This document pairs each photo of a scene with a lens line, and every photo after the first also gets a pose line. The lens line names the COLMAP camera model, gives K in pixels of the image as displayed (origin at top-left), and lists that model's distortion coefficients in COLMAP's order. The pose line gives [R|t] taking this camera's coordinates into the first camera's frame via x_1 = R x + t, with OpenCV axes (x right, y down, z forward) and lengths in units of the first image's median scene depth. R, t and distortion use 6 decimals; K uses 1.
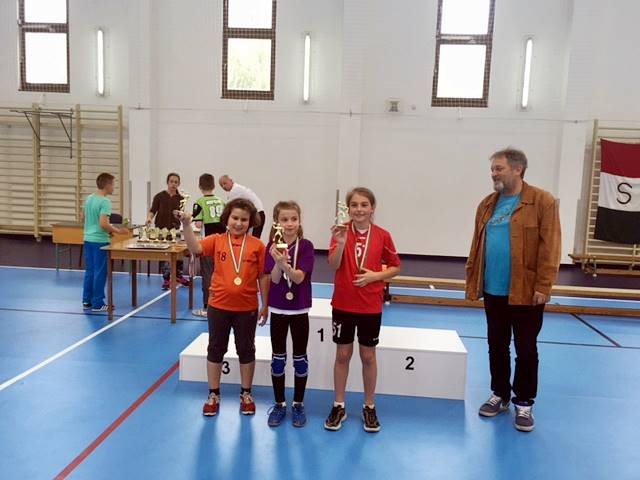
lens RADIAL K [[573.6, 0, 316.4], [0, 573.6, 239.5], [0, 0, 1]] dist [0.074194, -0.088252]
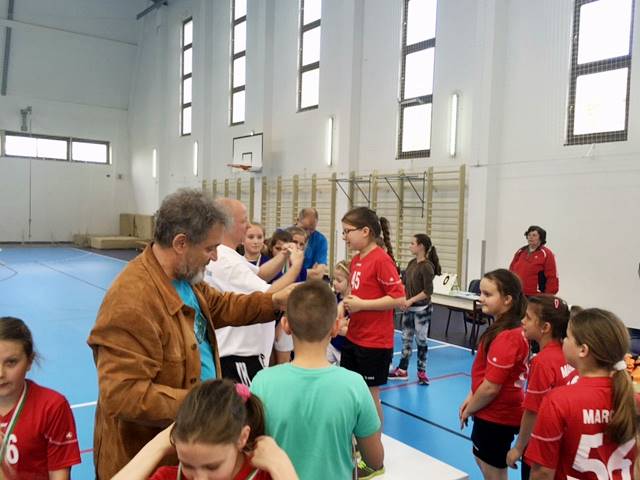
lens RADIAL K [[582.6, 0, 319.0], [0, 582.6, 238.0], [0, 0, 1]] dist [0.079617, -0.102668]
pose [[0.663290, 0.010249, -0.748292, 0.256763], [-0.077140, 0.995516, -0.054742, -0.029986], [0.744376, 0.094033, 0.661107, 0.154943]]
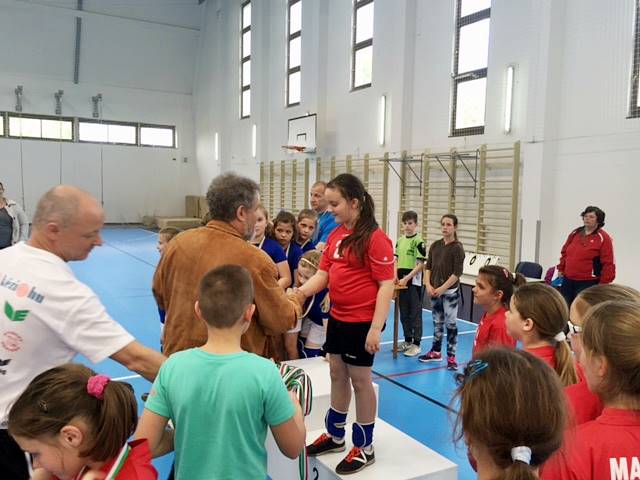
lens RADIAL K [[583.5, 0, 317.2], [0, 583.5, 236.9], [0, 0, 1]] dist [0.085572, -0.112498]
pose [[0.568549, 0.033223, -0.821978, 0.278401], [-0.078645, 0.996803, -0.014109, -0.034257], [0.818882, 0.072666, 0.569344, 0.186773]]
